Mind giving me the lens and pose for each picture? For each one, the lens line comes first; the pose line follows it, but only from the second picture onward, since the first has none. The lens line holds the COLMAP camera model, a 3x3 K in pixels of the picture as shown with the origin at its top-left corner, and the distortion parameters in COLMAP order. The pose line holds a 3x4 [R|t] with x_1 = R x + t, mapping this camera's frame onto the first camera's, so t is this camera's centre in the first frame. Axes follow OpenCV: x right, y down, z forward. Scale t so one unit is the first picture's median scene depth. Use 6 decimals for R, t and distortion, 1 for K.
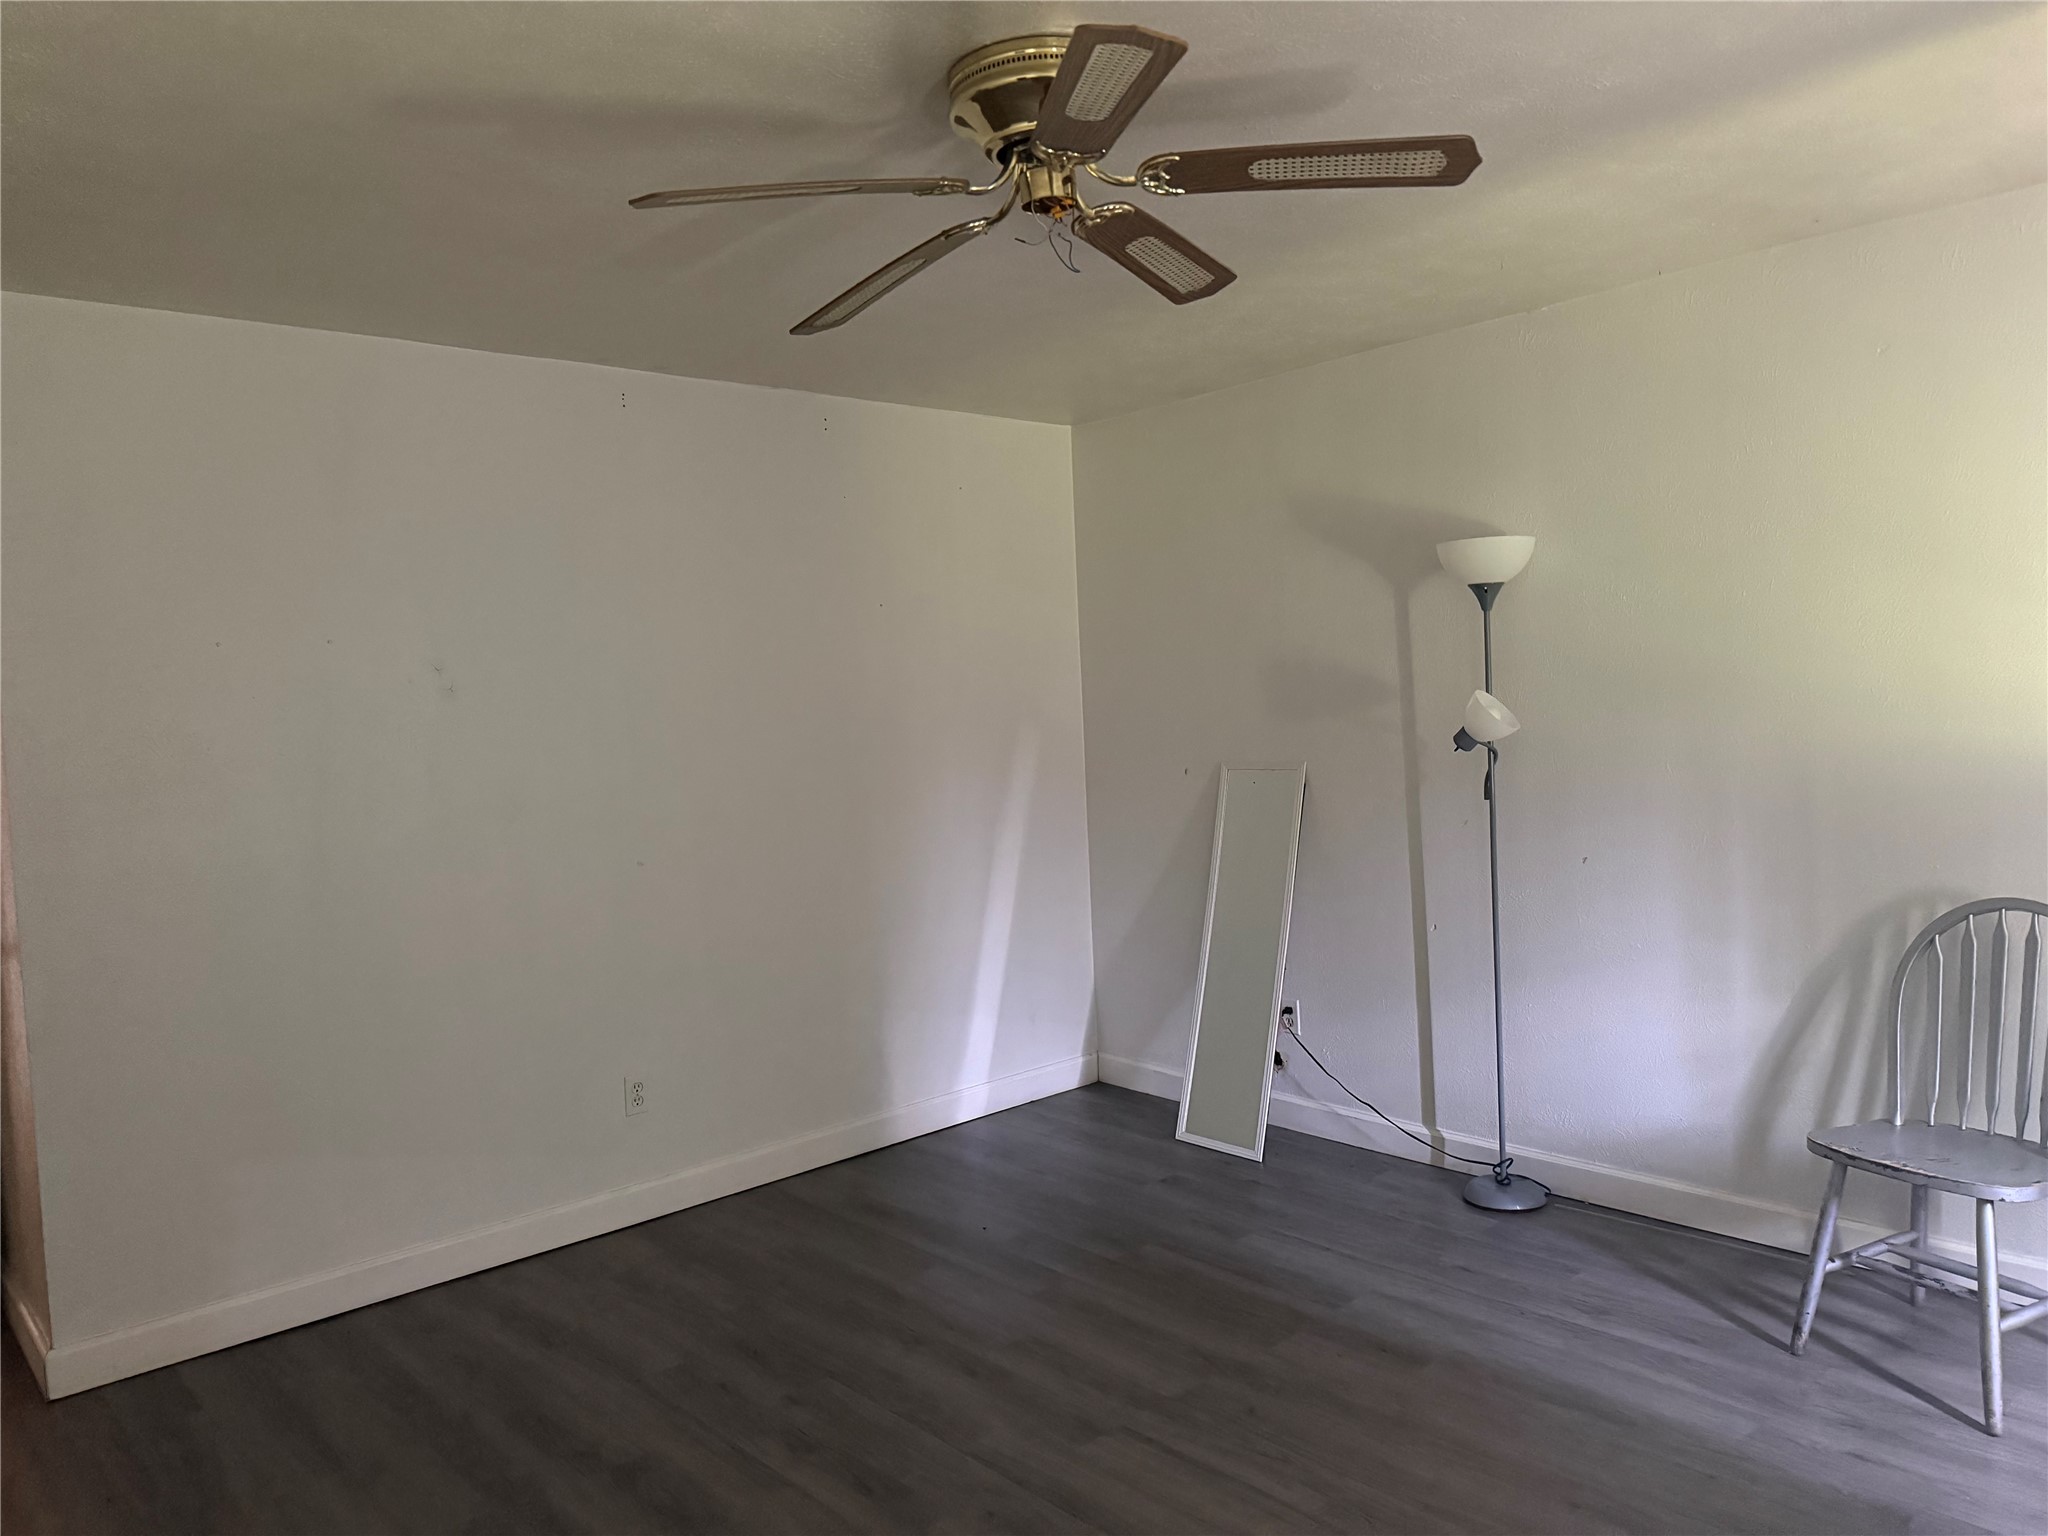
lens RADIAL K [[1442.8, 0, 1031.0], [0, 1442.8, 774.0], [0, 0, 1]] dist [0.052448, -0.063962]
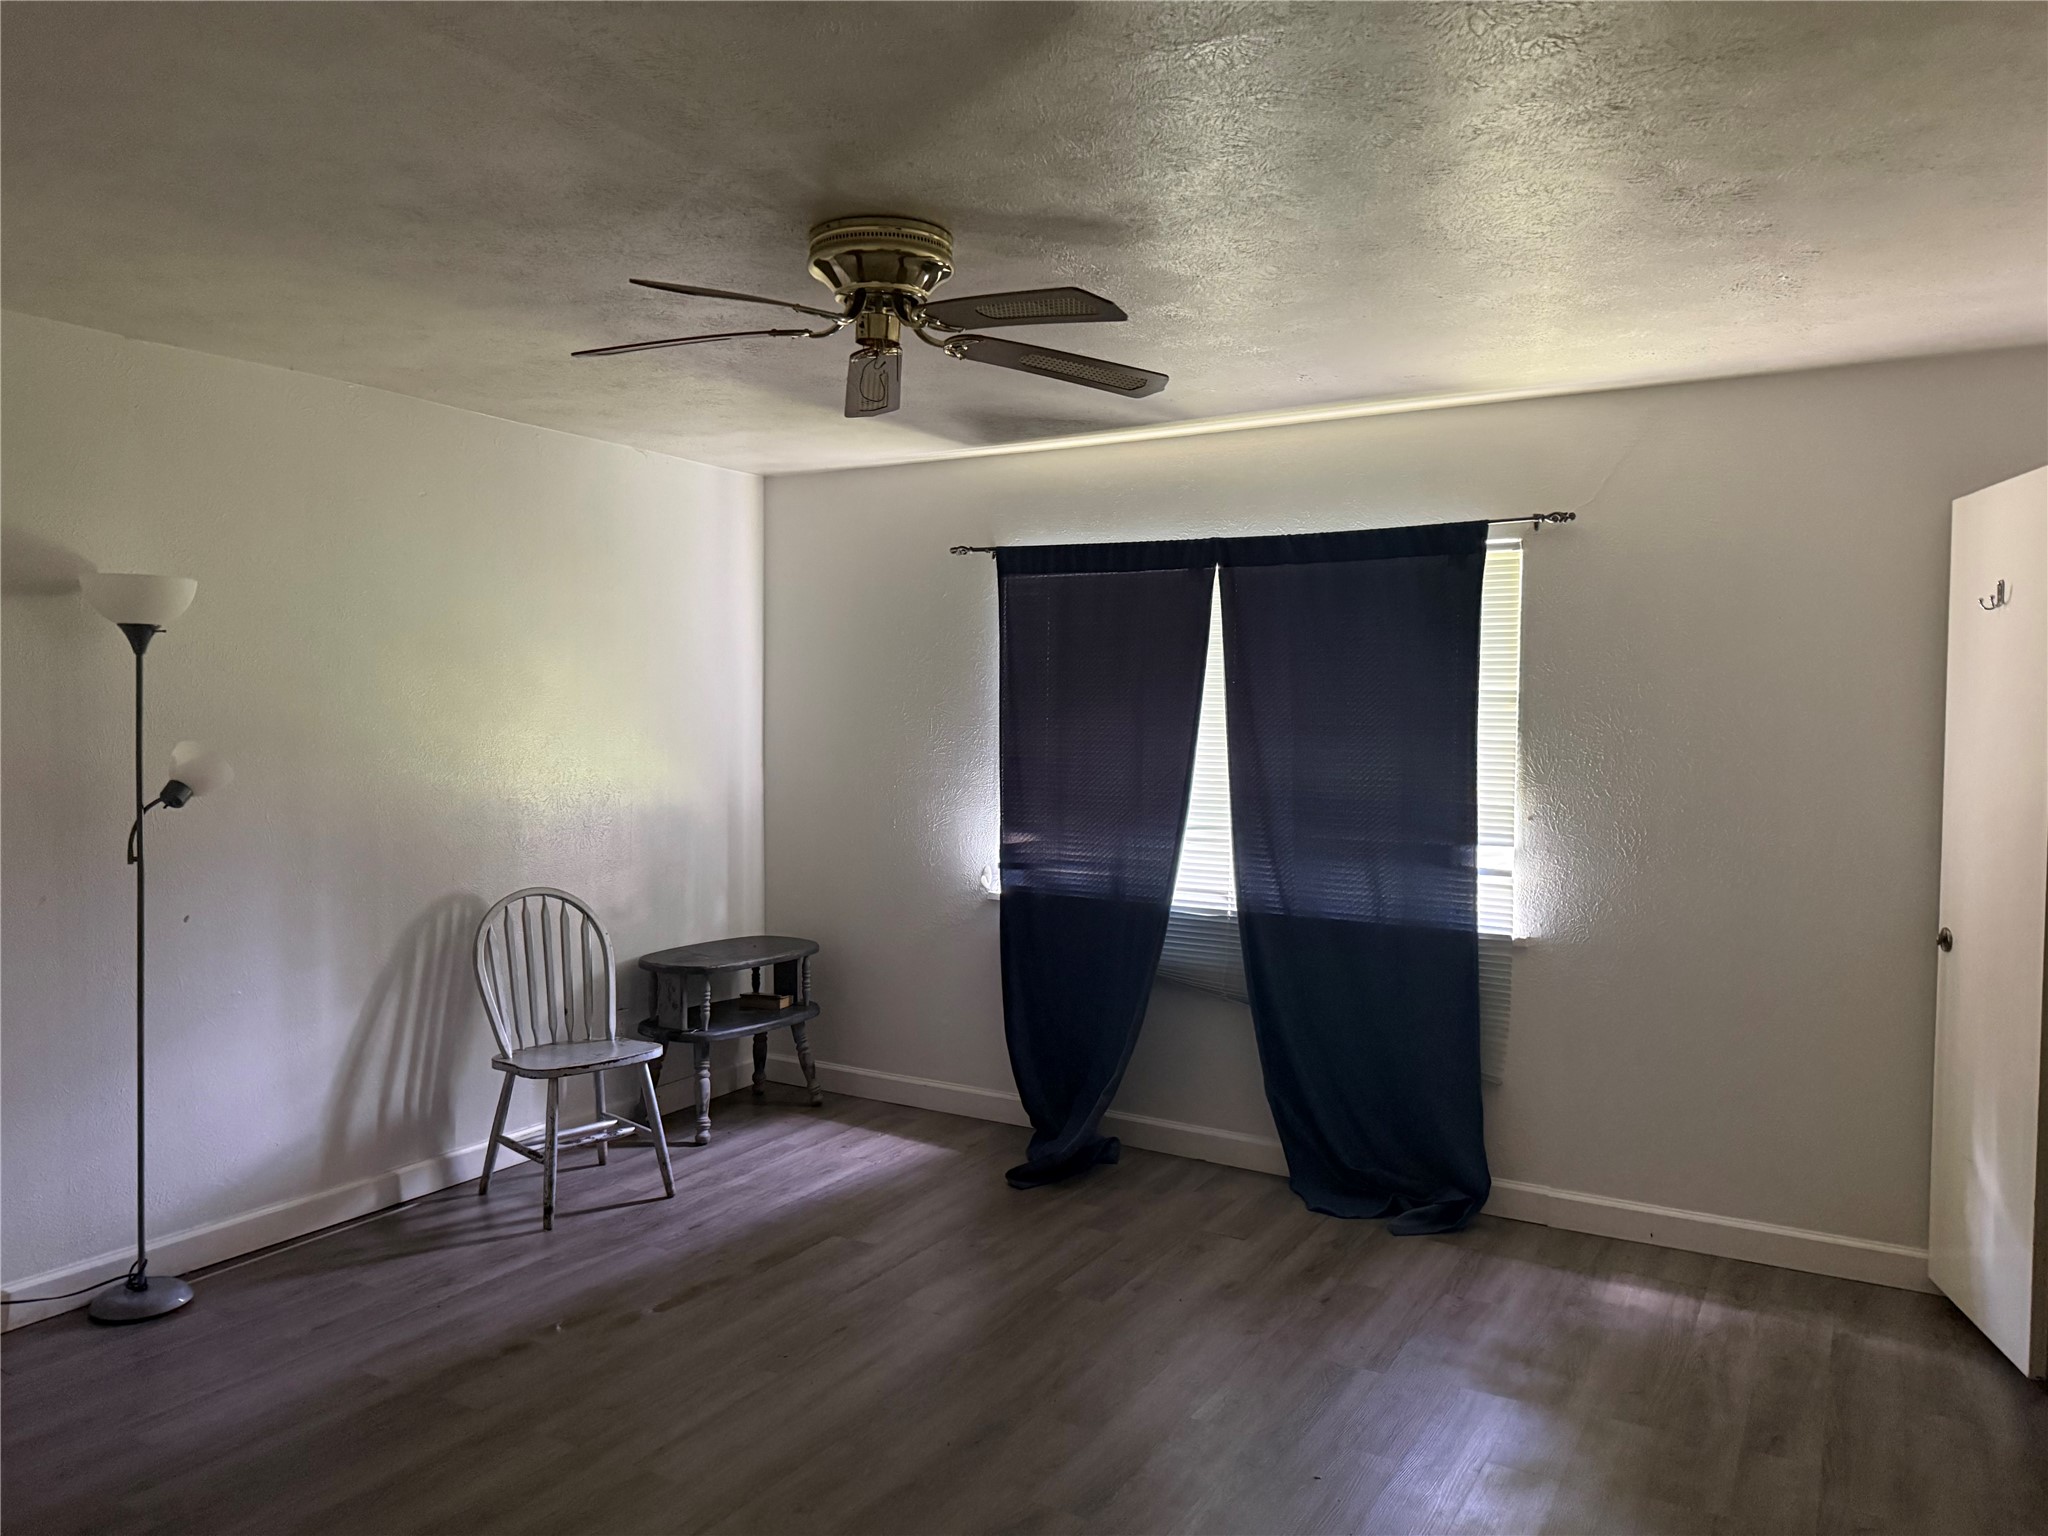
lens RADIAL K [[1442.8, 0, 1031.0], [0, 1442.8, 774.0], [0, 0, 1]] dist [0.052448, -0.063962]
pose [[-0.311322, 0.009242, 0.950260, -0.784670], [0.053479, 0.998538, 0.007809, -0.016069], [-0.948799, 0.053250, -0.311361, 0.821949]]
